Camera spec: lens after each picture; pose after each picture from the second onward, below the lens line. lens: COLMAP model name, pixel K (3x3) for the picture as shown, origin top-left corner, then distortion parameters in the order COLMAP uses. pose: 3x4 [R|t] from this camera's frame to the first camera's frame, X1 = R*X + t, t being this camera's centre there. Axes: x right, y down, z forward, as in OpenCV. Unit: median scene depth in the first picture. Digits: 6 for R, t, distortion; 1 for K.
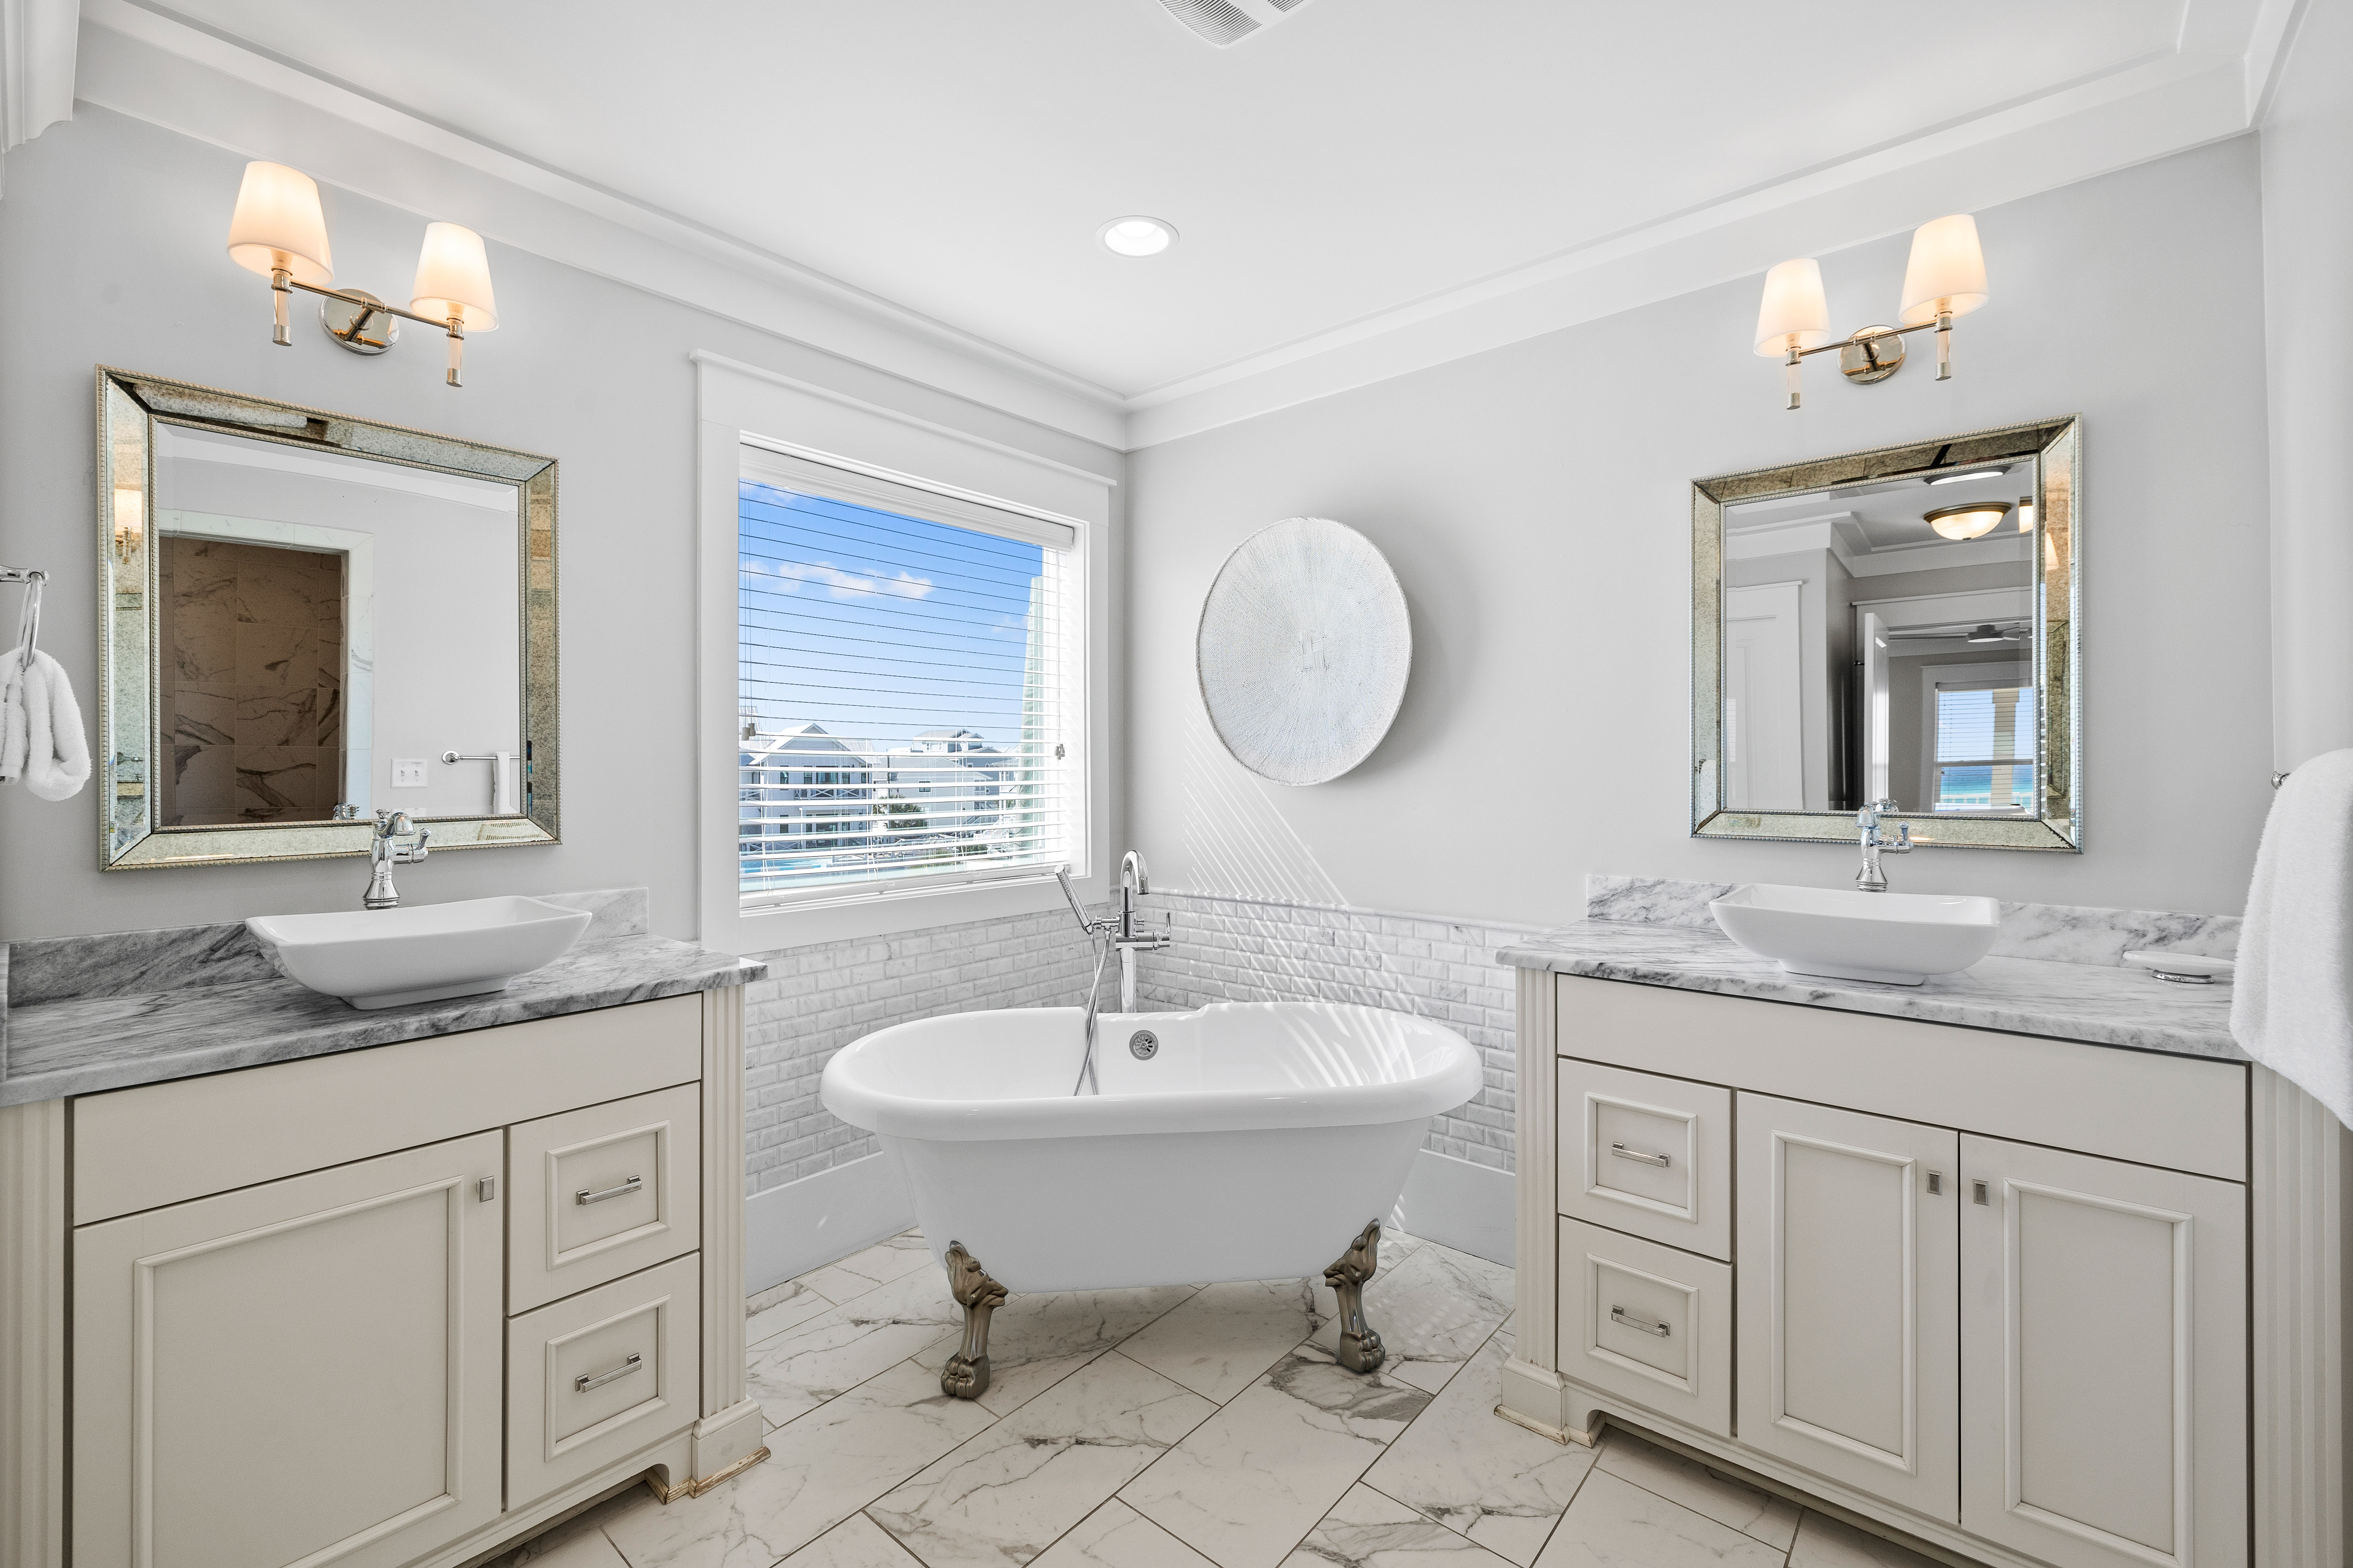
lens RADIAL K [[986.2, 0, 1172.2], [0, 986.2, 774.3], [0, 0, 1]] dist [-0.002807, -0.000413]
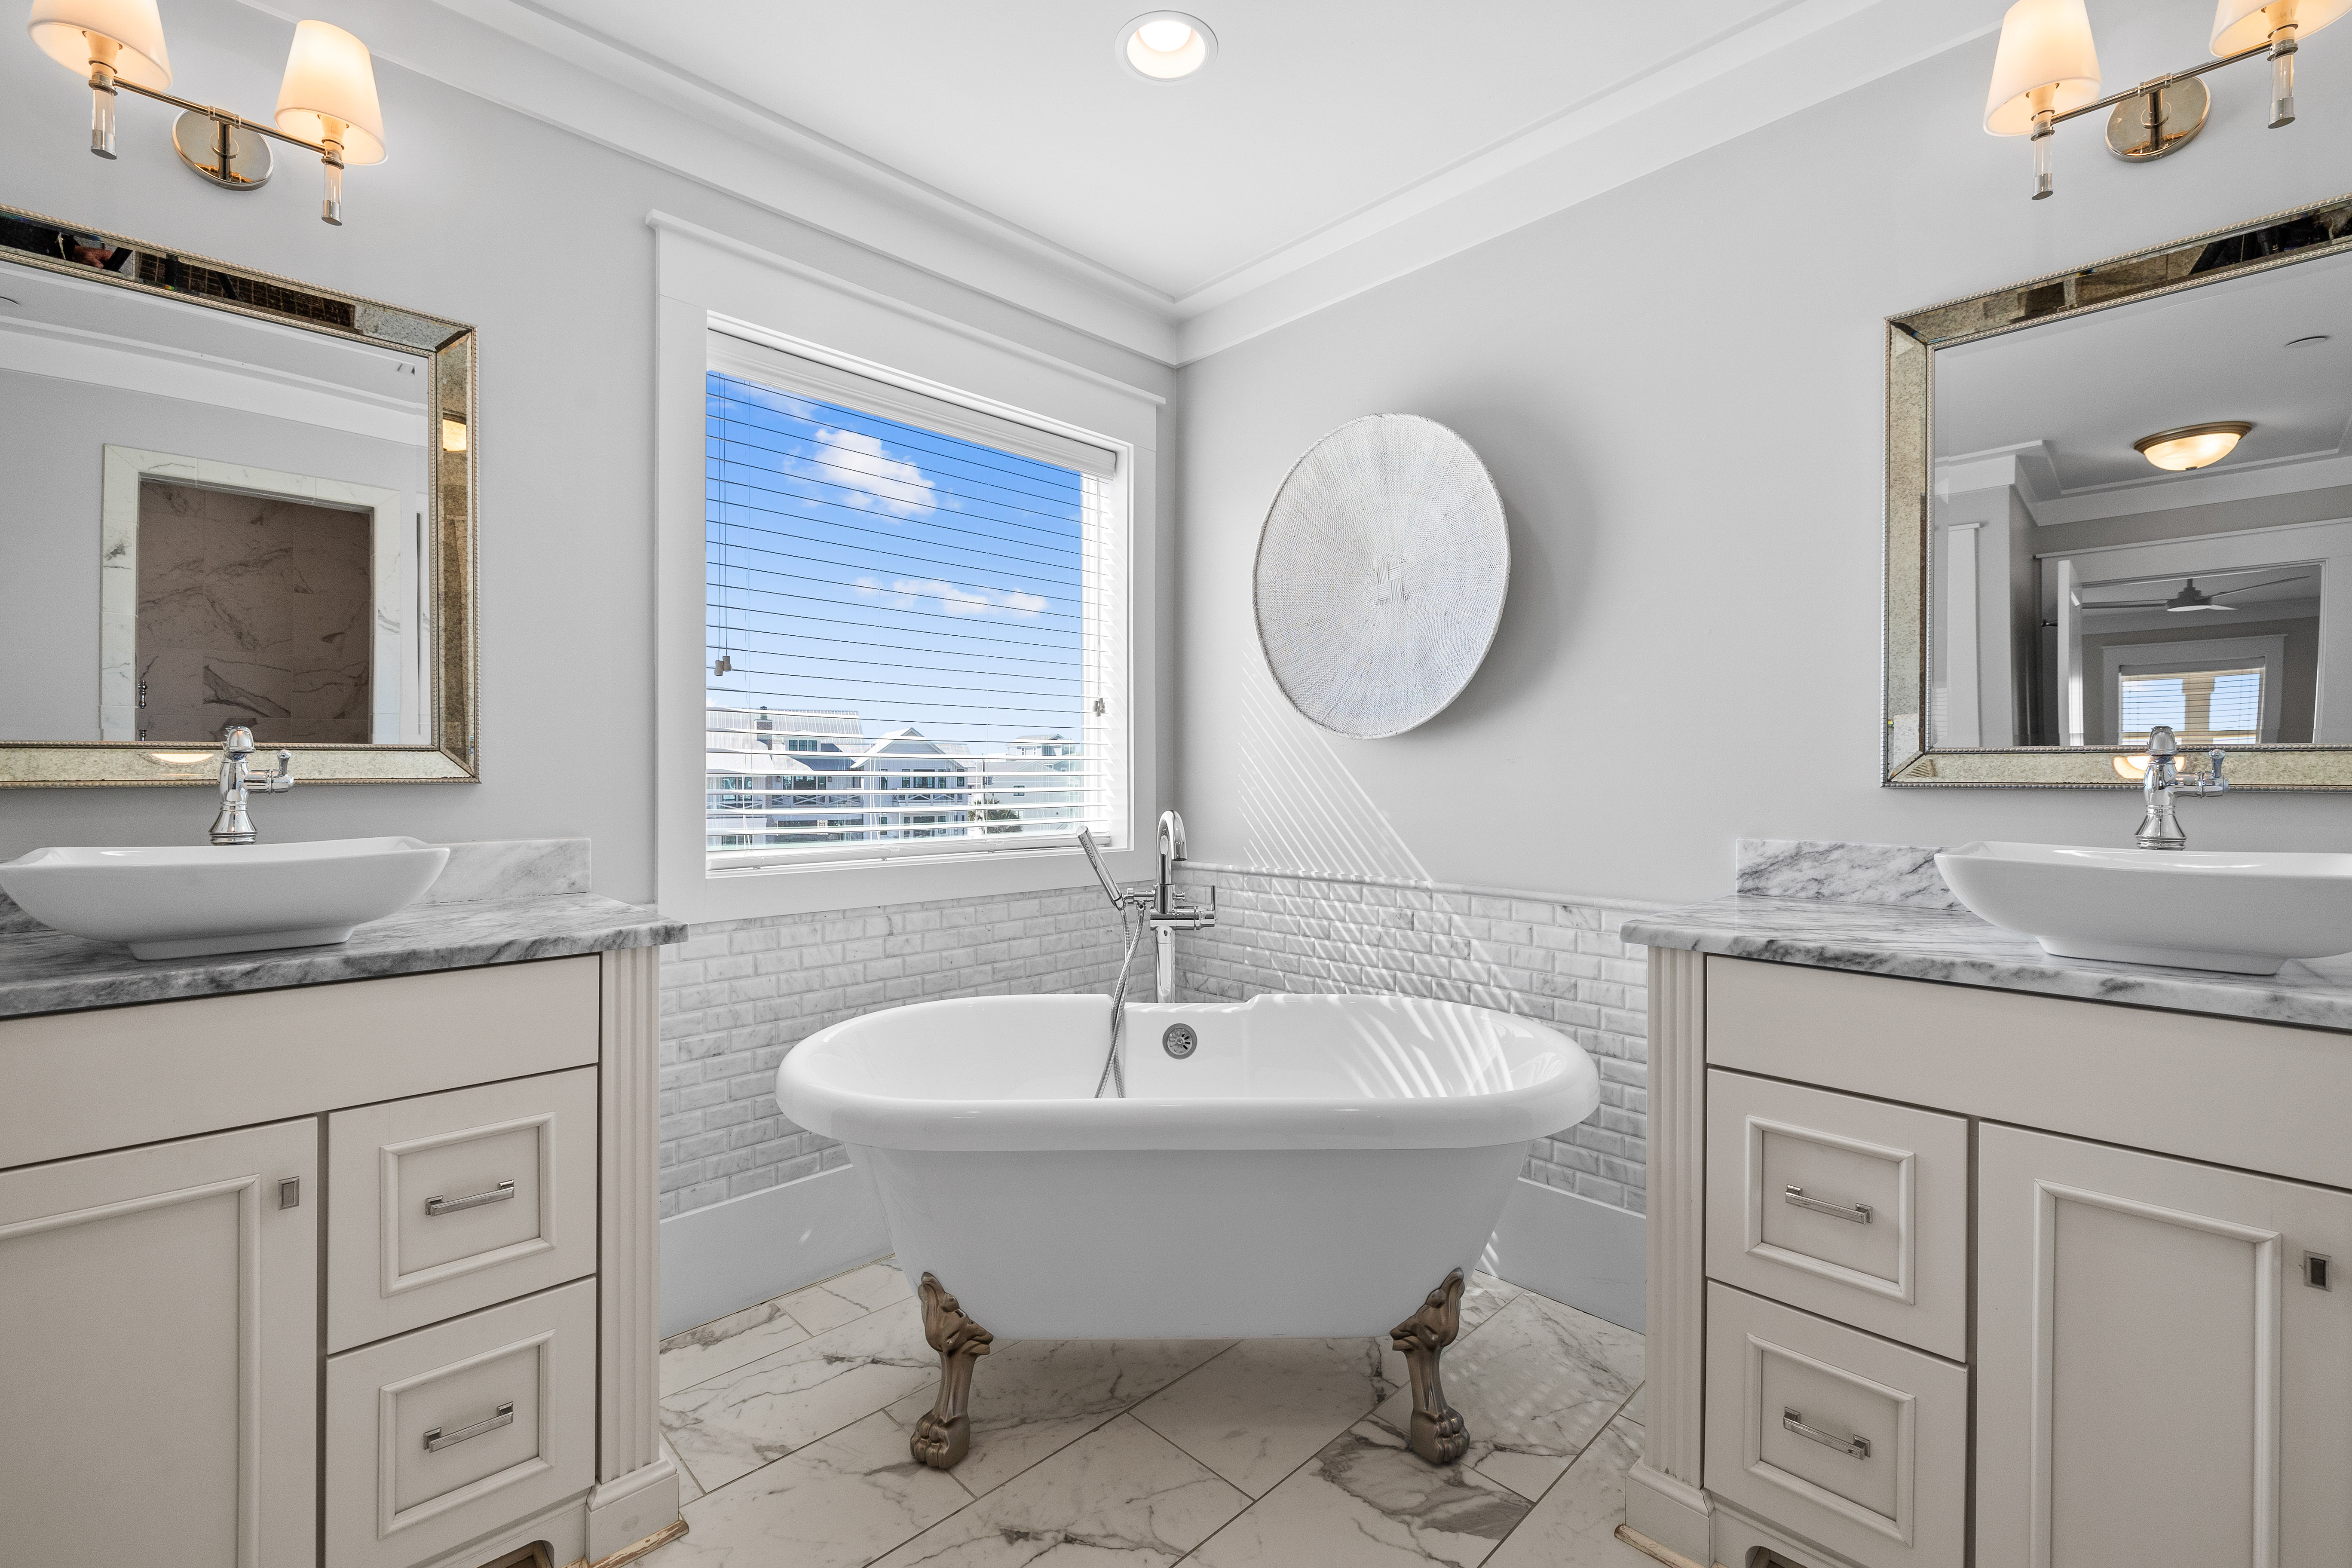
lens RADIAL K [[985.8, 0, 1179.9], [0, 985.8, 783.6], [0, 0, 1]] dist [-0.002807, -0.000413]
pose [[0.996260, 0.004656, -0.086284, 0.053410], [-0.004399, 0.999985, 0.003179, 0.066394], [0.086297, -0.002787, 0.996266, 0.208725]]
